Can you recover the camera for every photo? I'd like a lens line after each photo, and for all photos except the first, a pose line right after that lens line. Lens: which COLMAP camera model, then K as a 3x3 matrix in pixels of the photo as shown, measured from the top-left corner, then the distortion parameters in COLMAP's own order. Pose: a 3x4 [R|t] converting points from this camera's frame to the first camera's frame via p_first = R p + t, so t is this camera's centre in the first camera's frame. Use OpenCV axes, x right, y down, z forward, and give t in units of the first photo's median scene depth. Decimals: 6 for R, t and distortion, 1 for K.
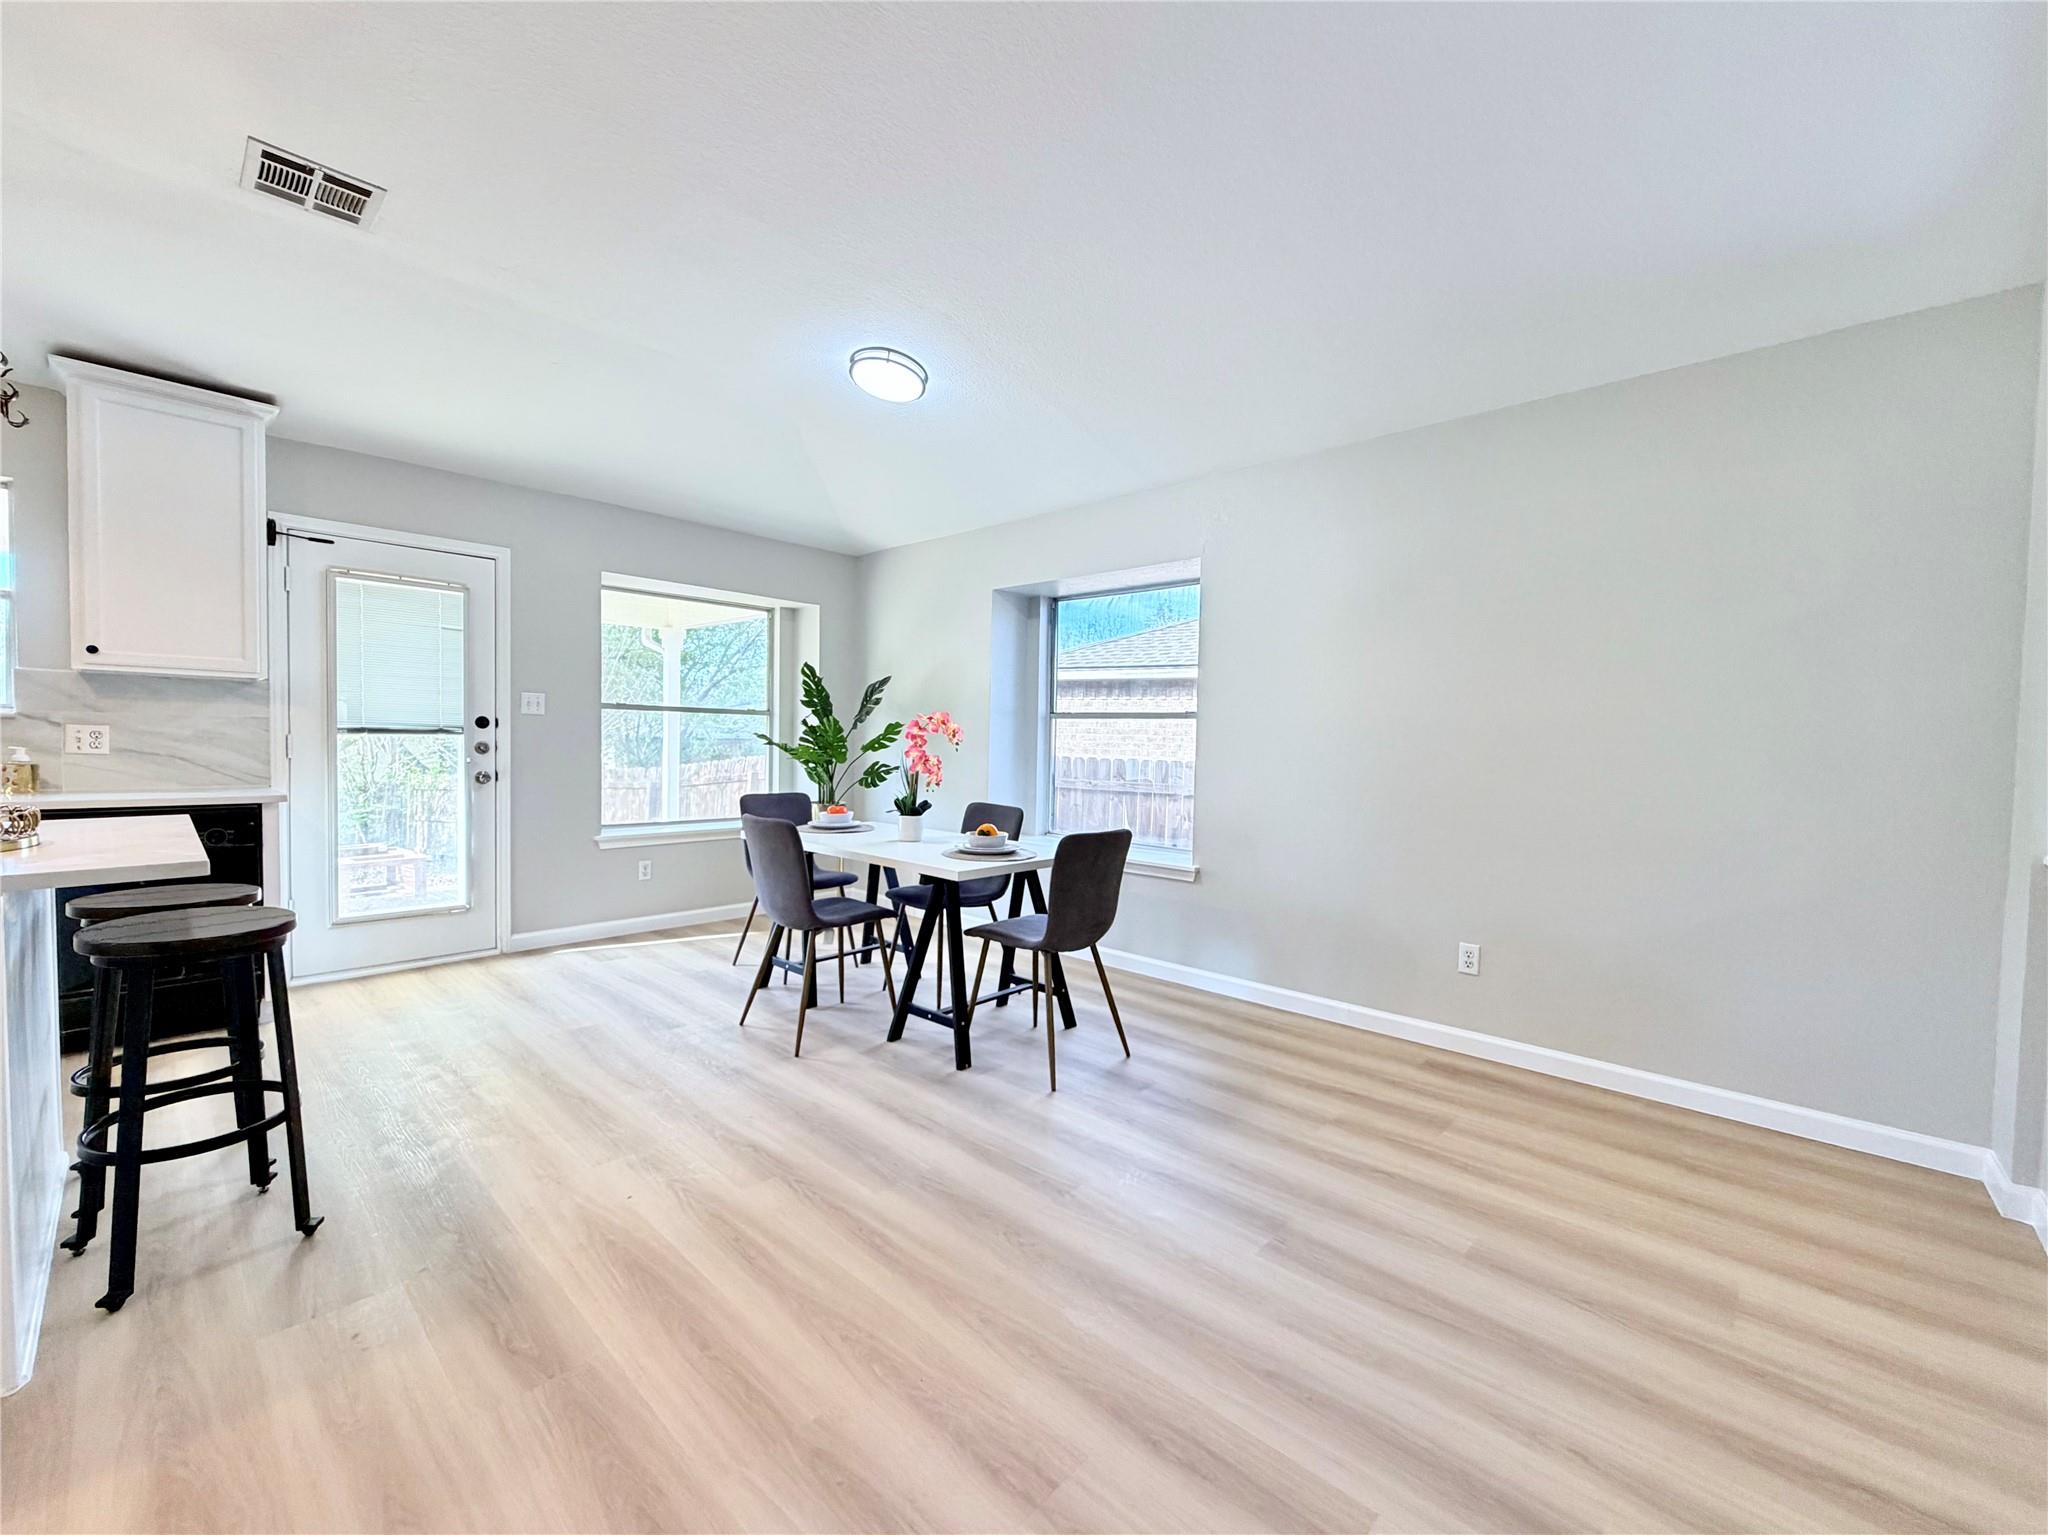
lens RADIAL K [[828.3, 0, 1020.5], [0, 828.3, 771.0], [0, 0, 1]] dist [-0.002543, 0.000003]
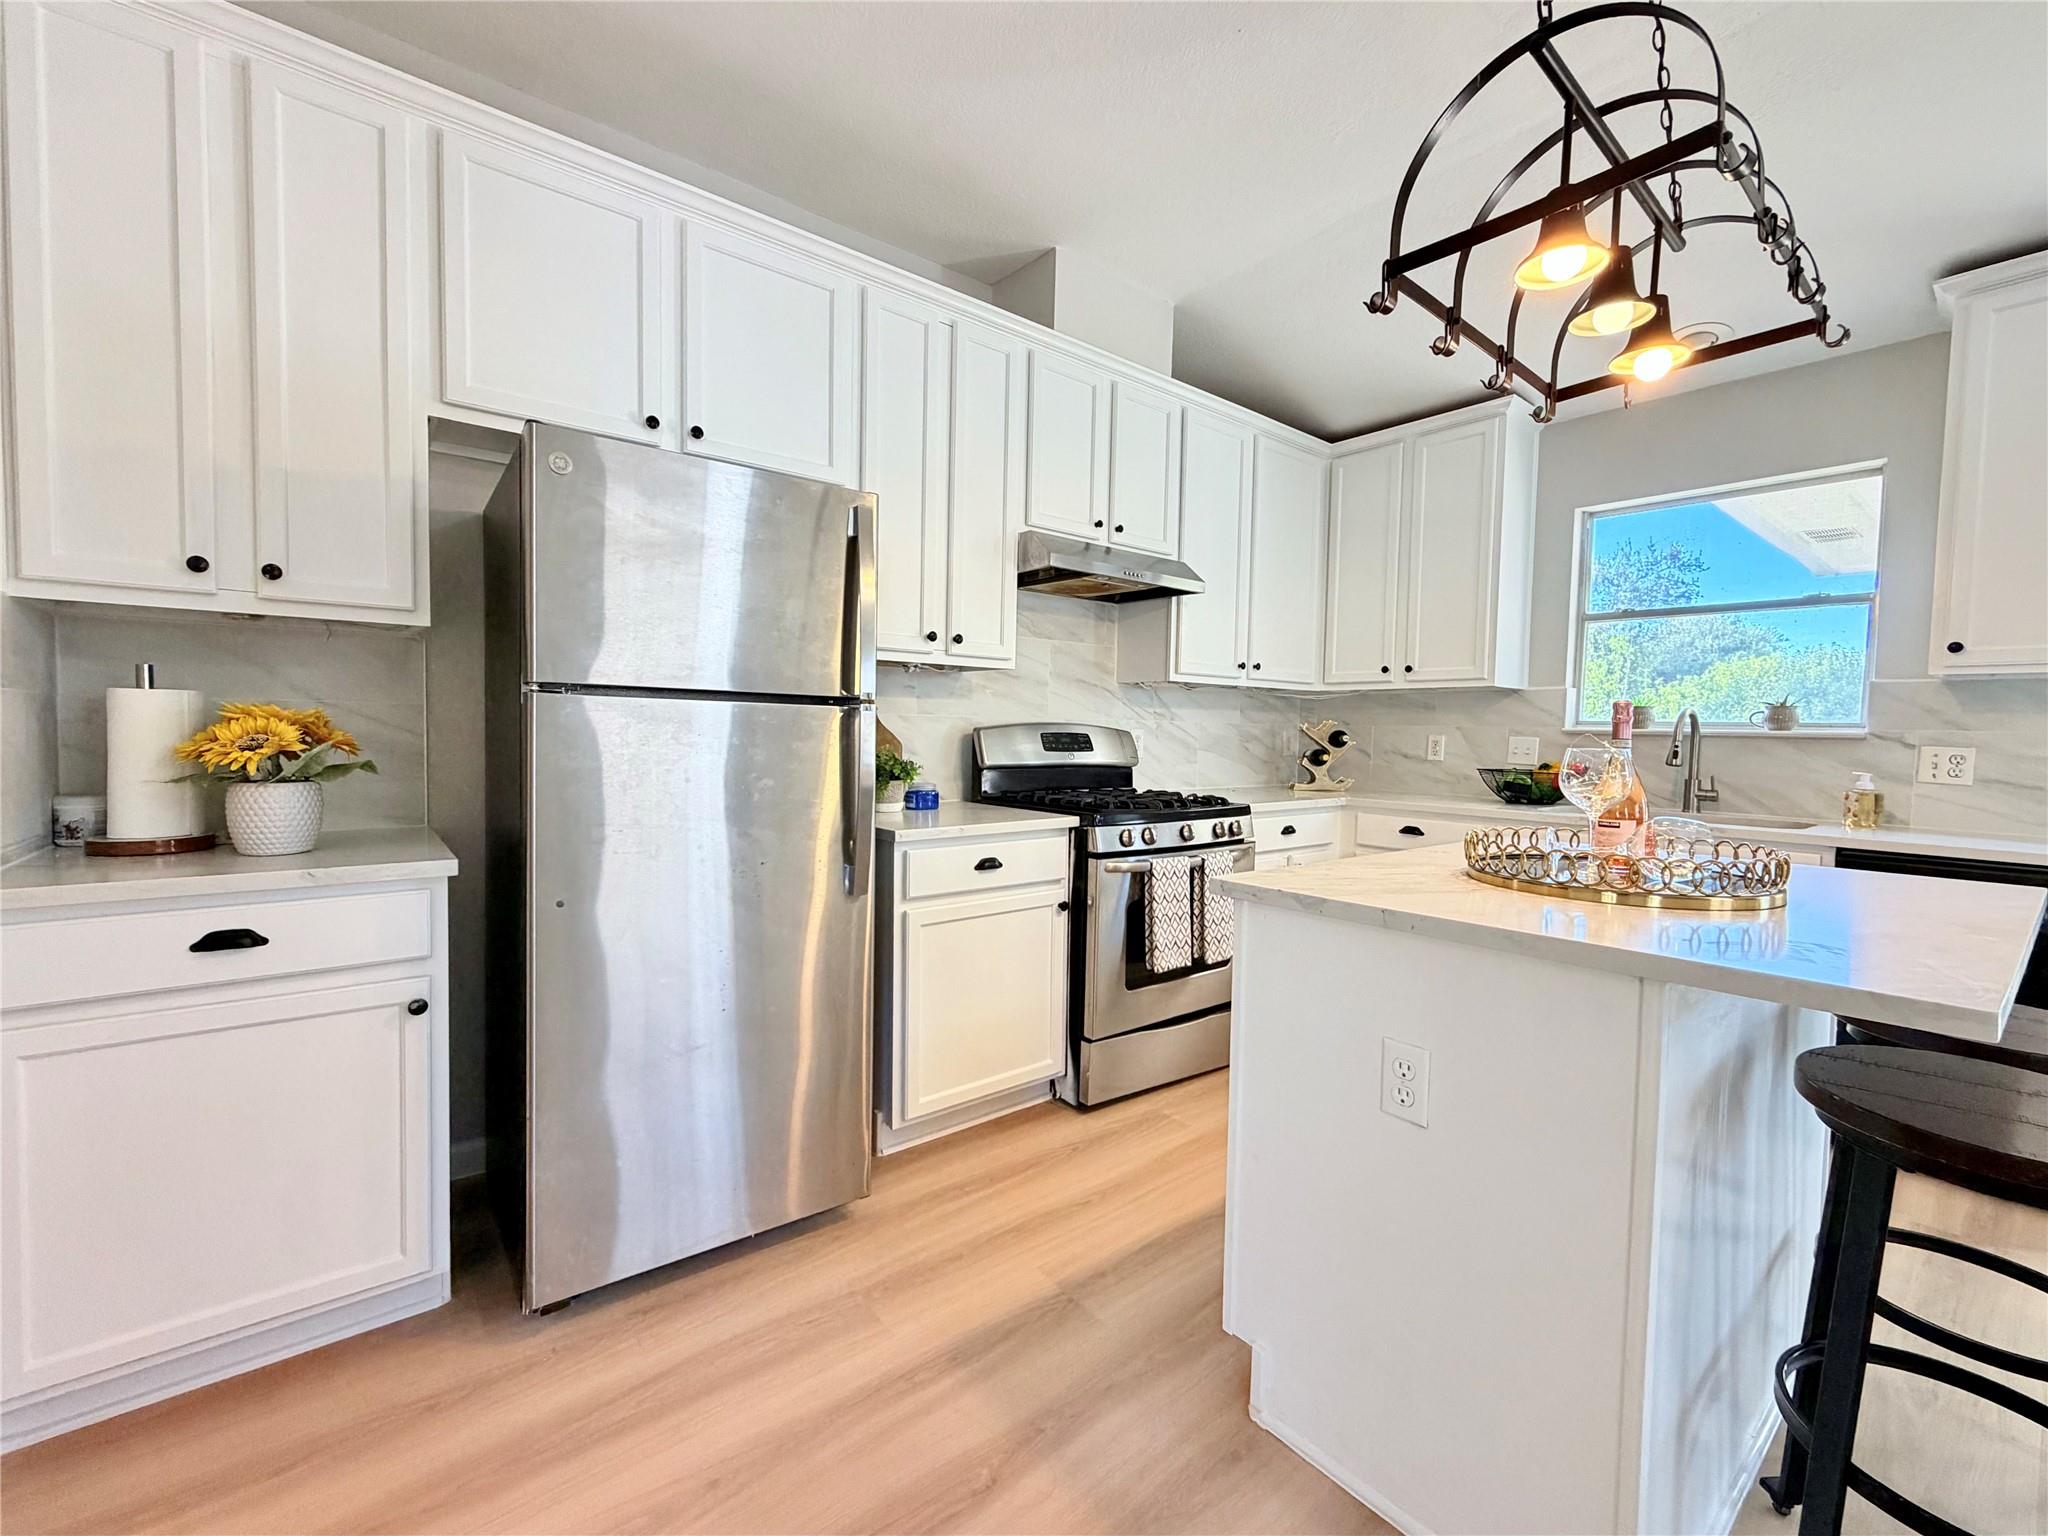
lens RADIAL K [[854.1, 0, 1024.0], [0, 854.1, 768.0], [0, 0, 1]] dist [0.001951, 0.000142]
pose [[-0.137486, 0.020160, -0.990299, -0.186243], [-0.060492, 0.997756, 0.028710, -0.005835], [0.988655, 0.063853, -0.135958, 0.223114]]
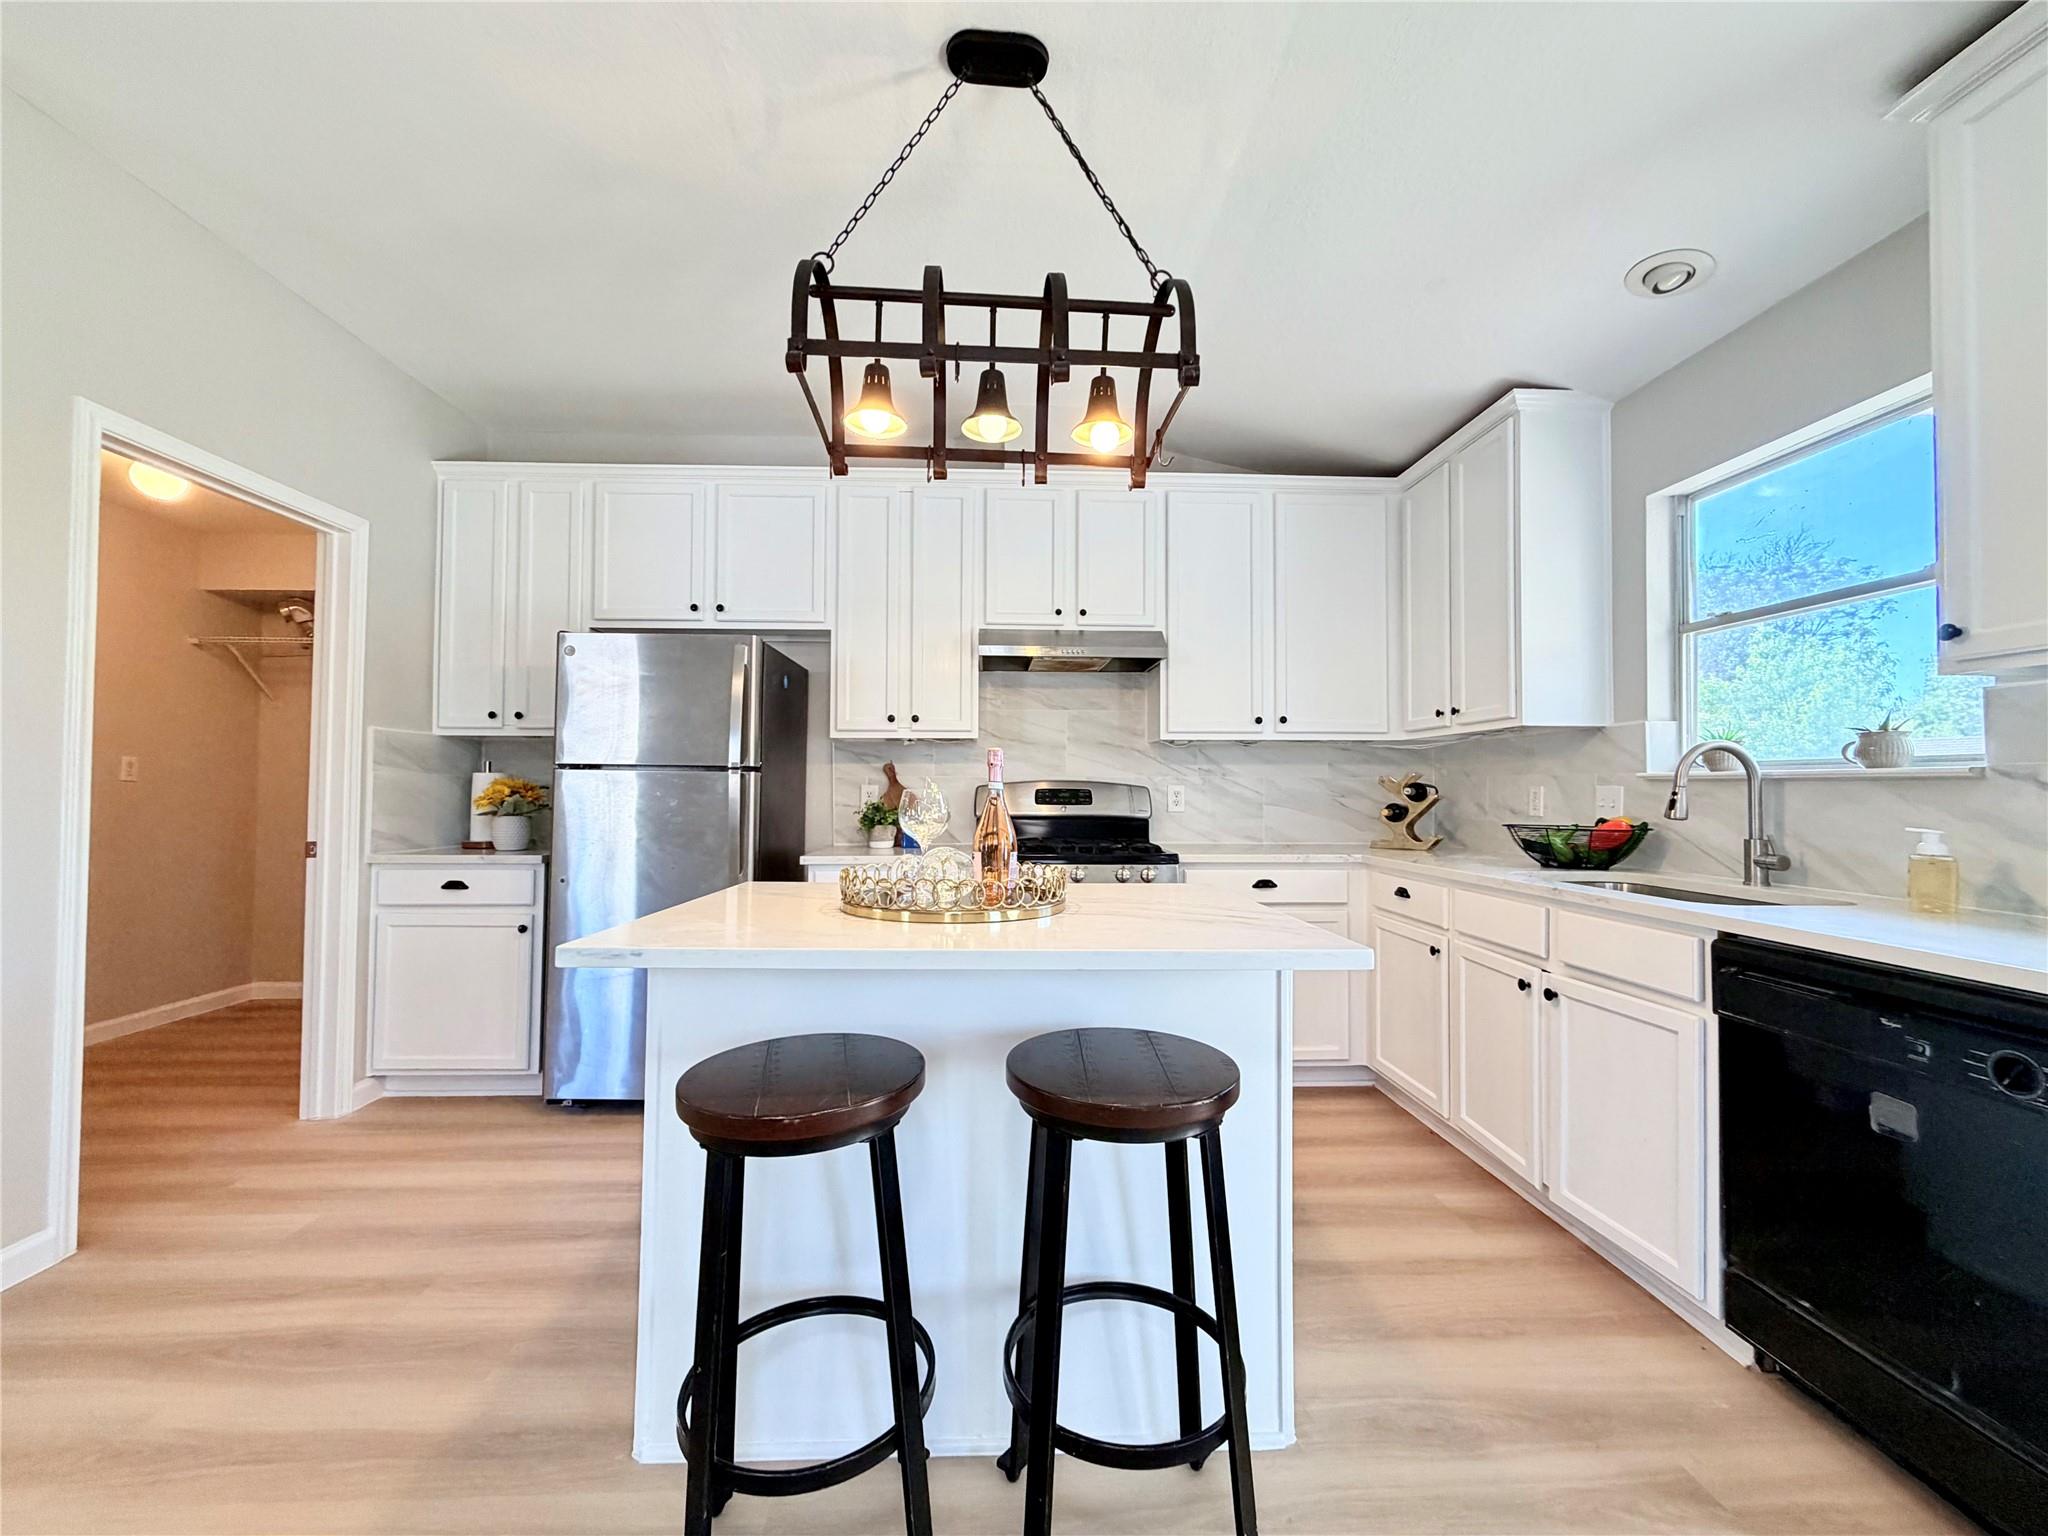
lens RADIAL K [[811.8, 0, 1020.6], [0, 811.8, 773.2], [0, 0, 1]] dist [-0.000844, 0.000011]
pose [[-0.701045, -0.039609, -0.712017, -0.335996], [-0.047925, 0.998816, -0.008377, -0.027836], [0.711505, 0.028250, -0.702113, 0.800431]]
